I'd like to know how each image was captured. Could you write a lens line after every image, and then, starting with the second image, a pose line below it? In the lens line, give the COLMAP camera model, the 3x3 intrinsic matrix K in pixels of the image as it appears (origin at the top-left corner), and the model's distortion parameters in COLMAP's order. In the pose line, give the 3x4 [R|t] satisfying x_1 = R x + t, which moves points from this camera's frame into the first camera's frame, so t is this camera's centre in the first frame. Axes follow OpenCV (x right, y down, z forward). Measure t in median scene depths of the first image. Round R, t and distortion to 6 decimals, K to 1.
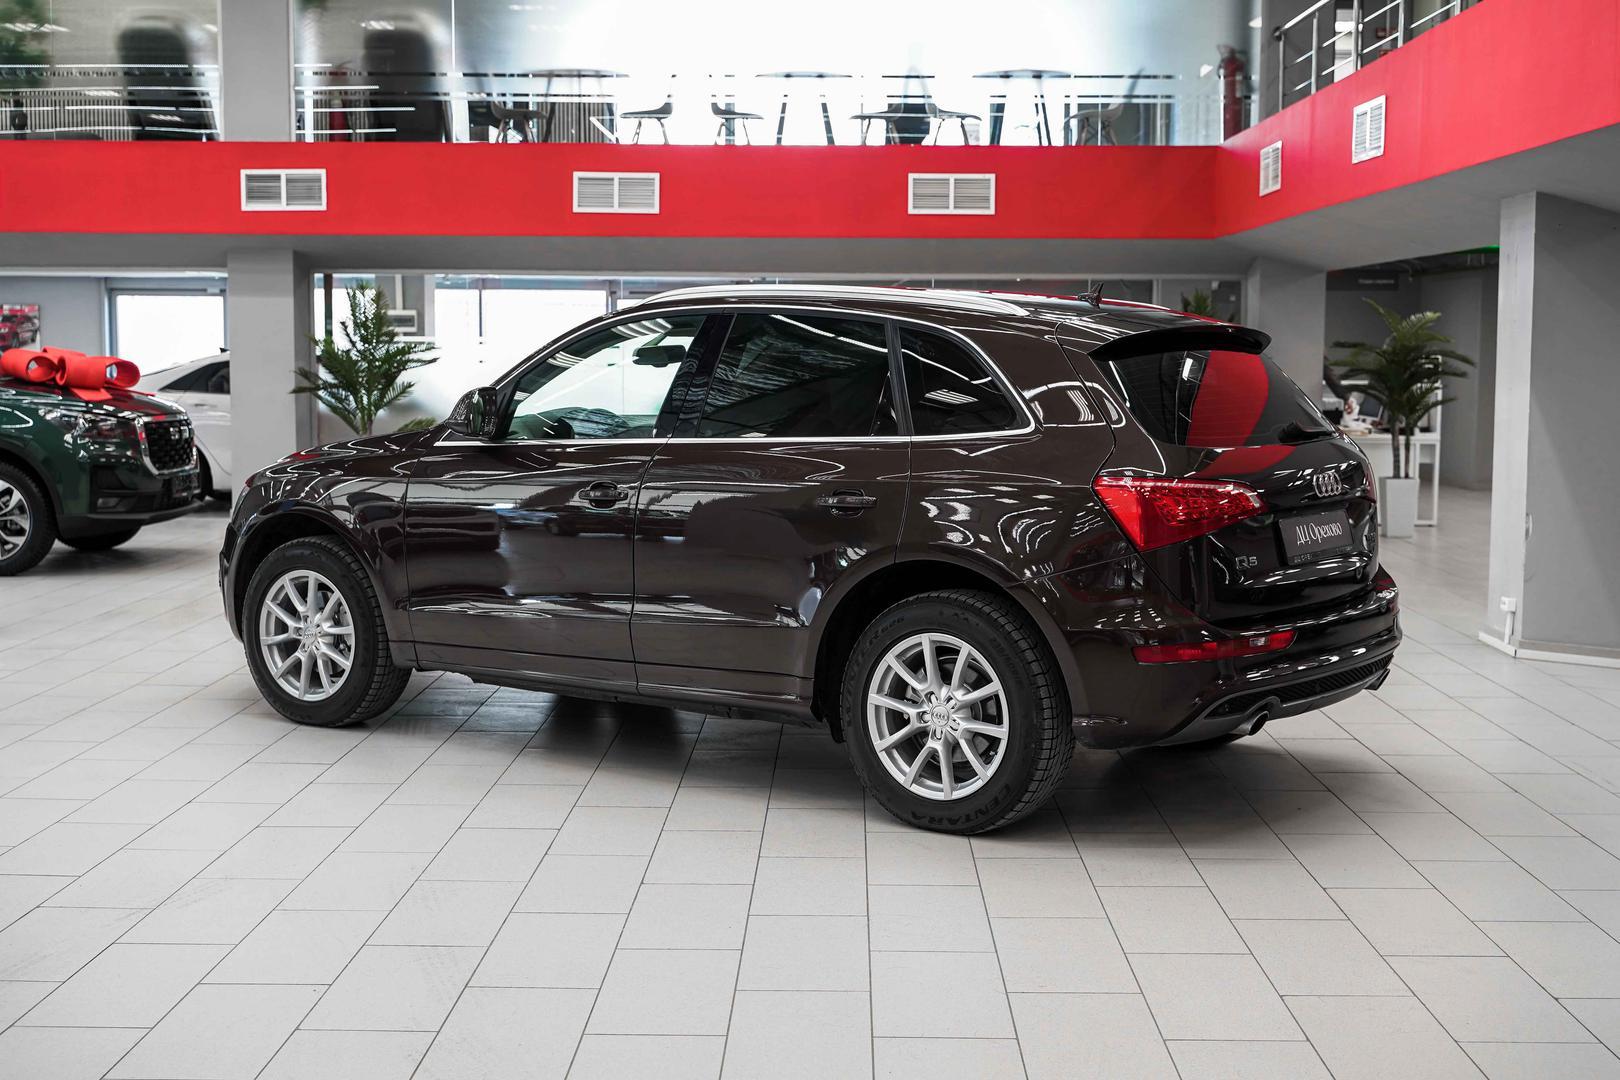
lens RADIAL K [[1956.6, 0, 813.3], [0, 1956.6, 545.3], [0, 0, 1]] dist [0.011586, 0.035346]
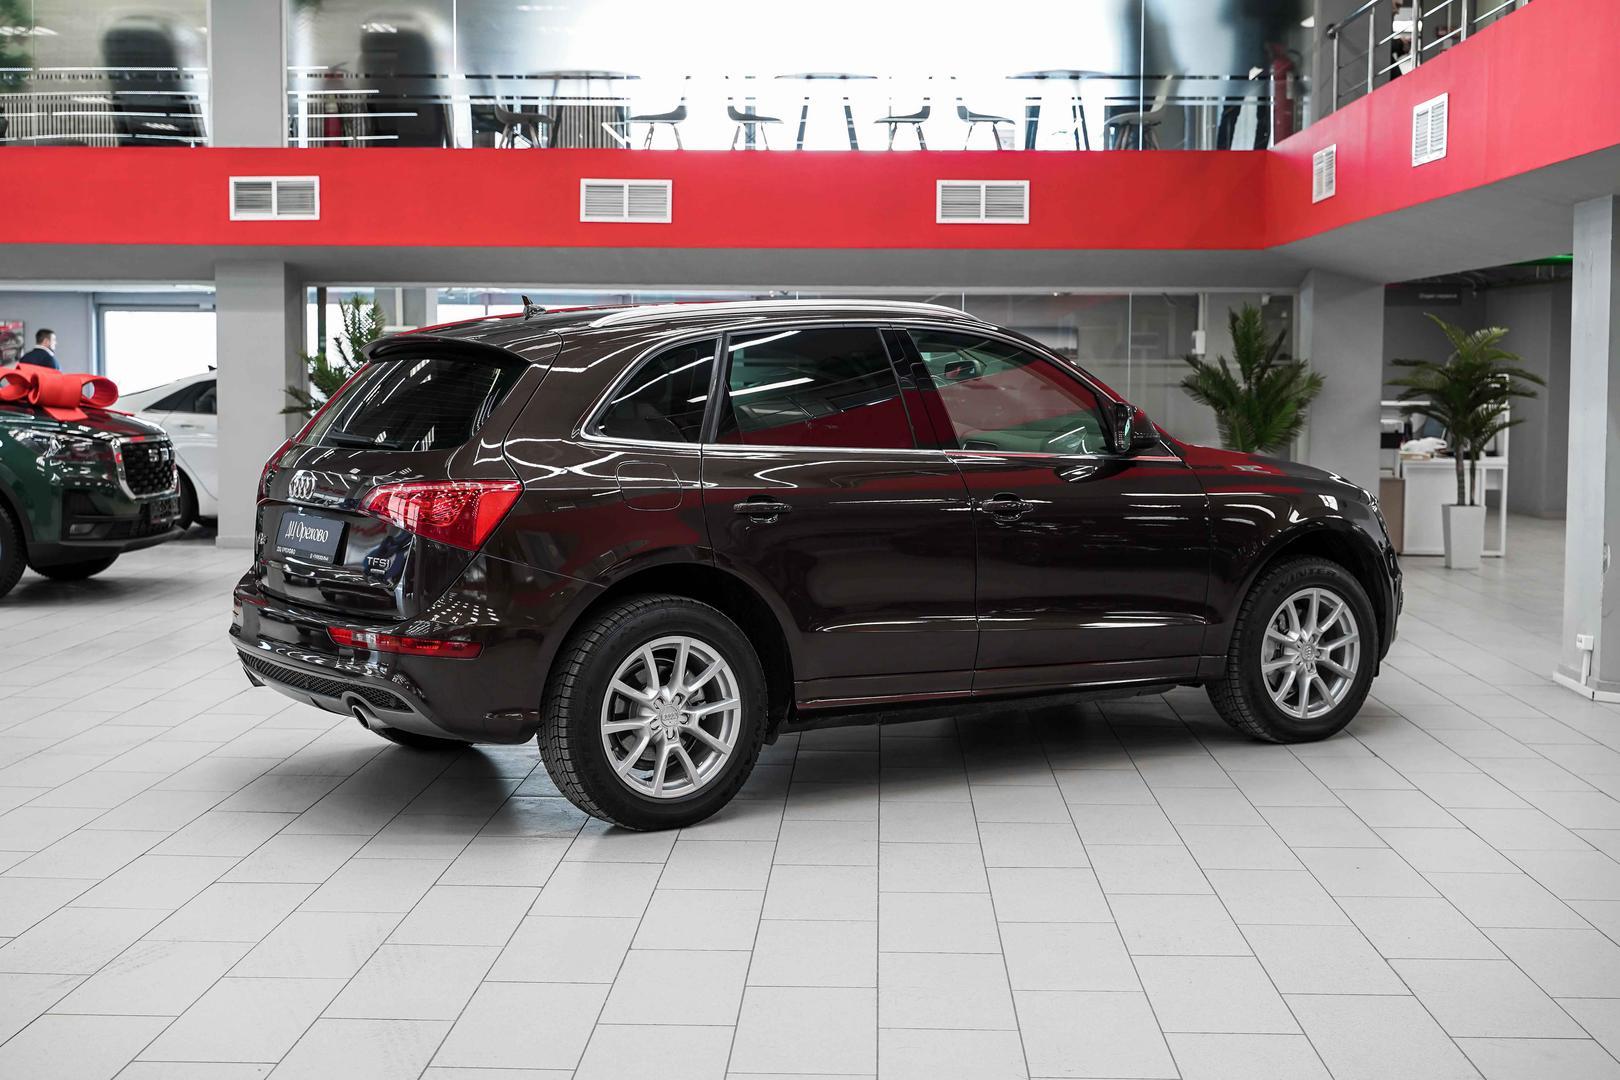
lens RADIAL K [[2057.0, 0, 806.9], [0, 2057.0, 534.6], [0, 0, 1]] dist [0.013277, 0.003621]
pose [[0.999844, 0.001997, -0.017521, 0.003836], [-0.002348, 0.999797, -0.020030, -0.000112], [0.017478, 0.020068, 0.999646, 0.015484]]
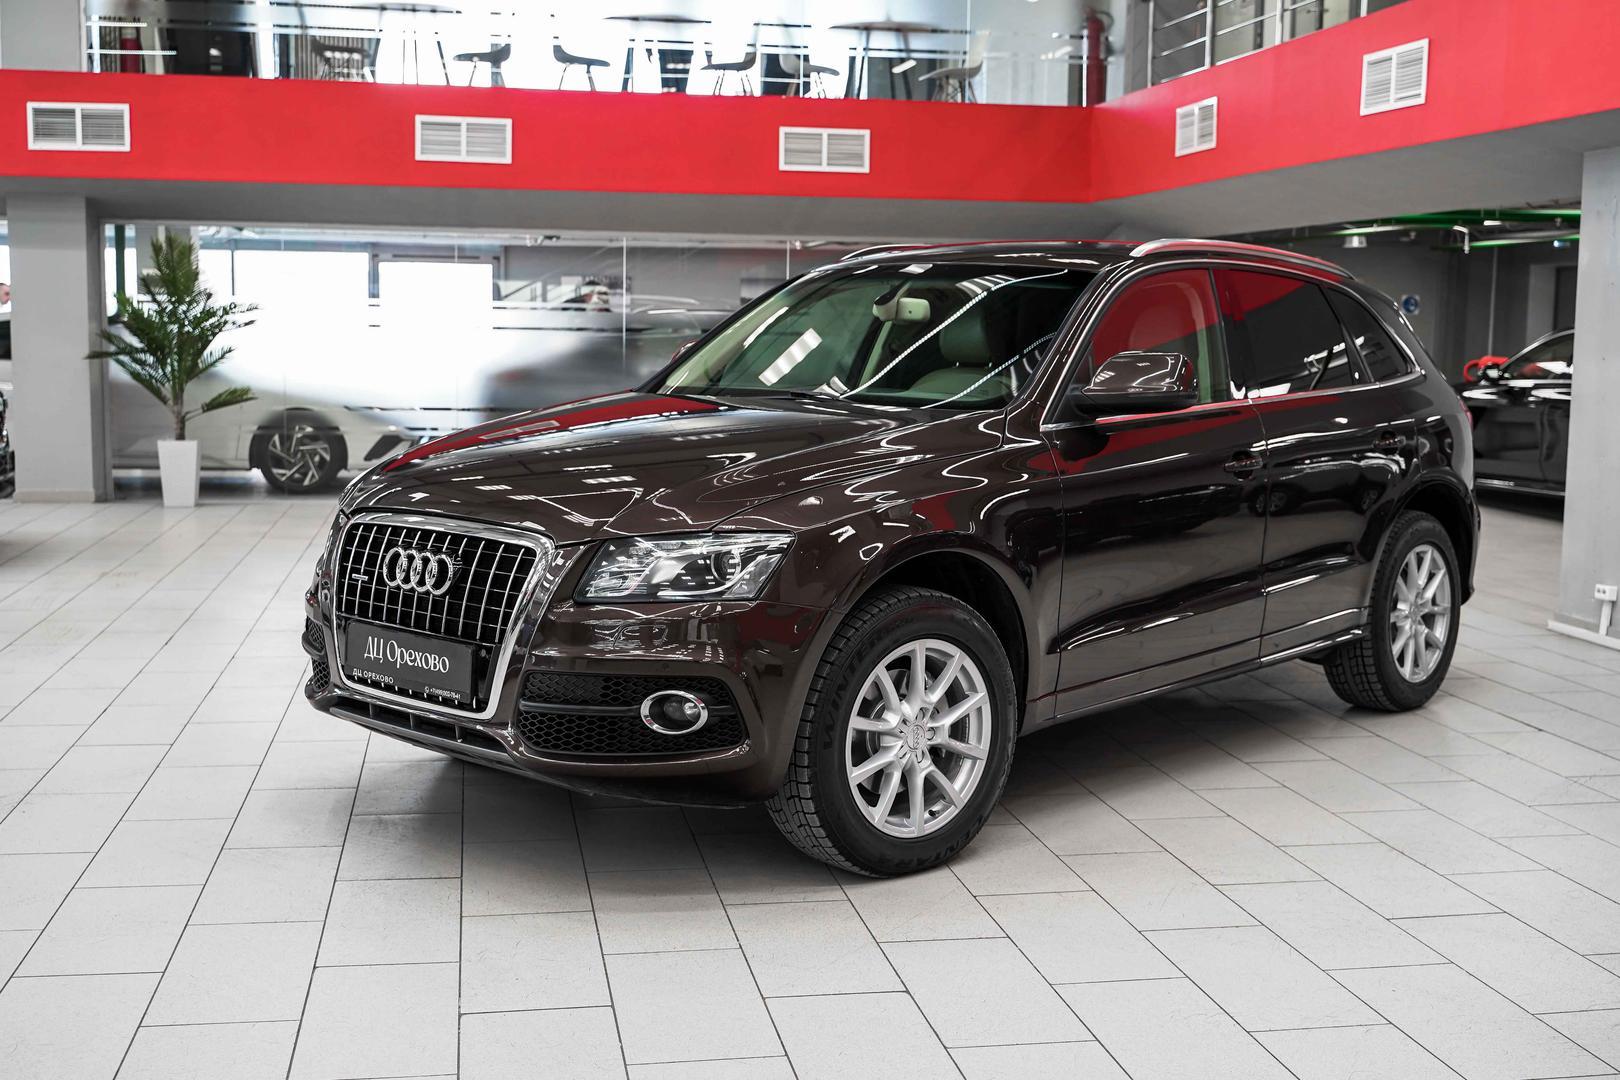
lens RADIAL K [[1793.3, 0, 759.1], [0, 1793.3, 539.0], [0, 0, 1]] dist [0.001695, 0.014666]
pose [[0.984397, -0.013119, 0.175474, -0.111189], [0.009590, 0.999735, 0.020946, -0.010106], [-0.175702, -0.018936, 0.984261, 0.146608]]
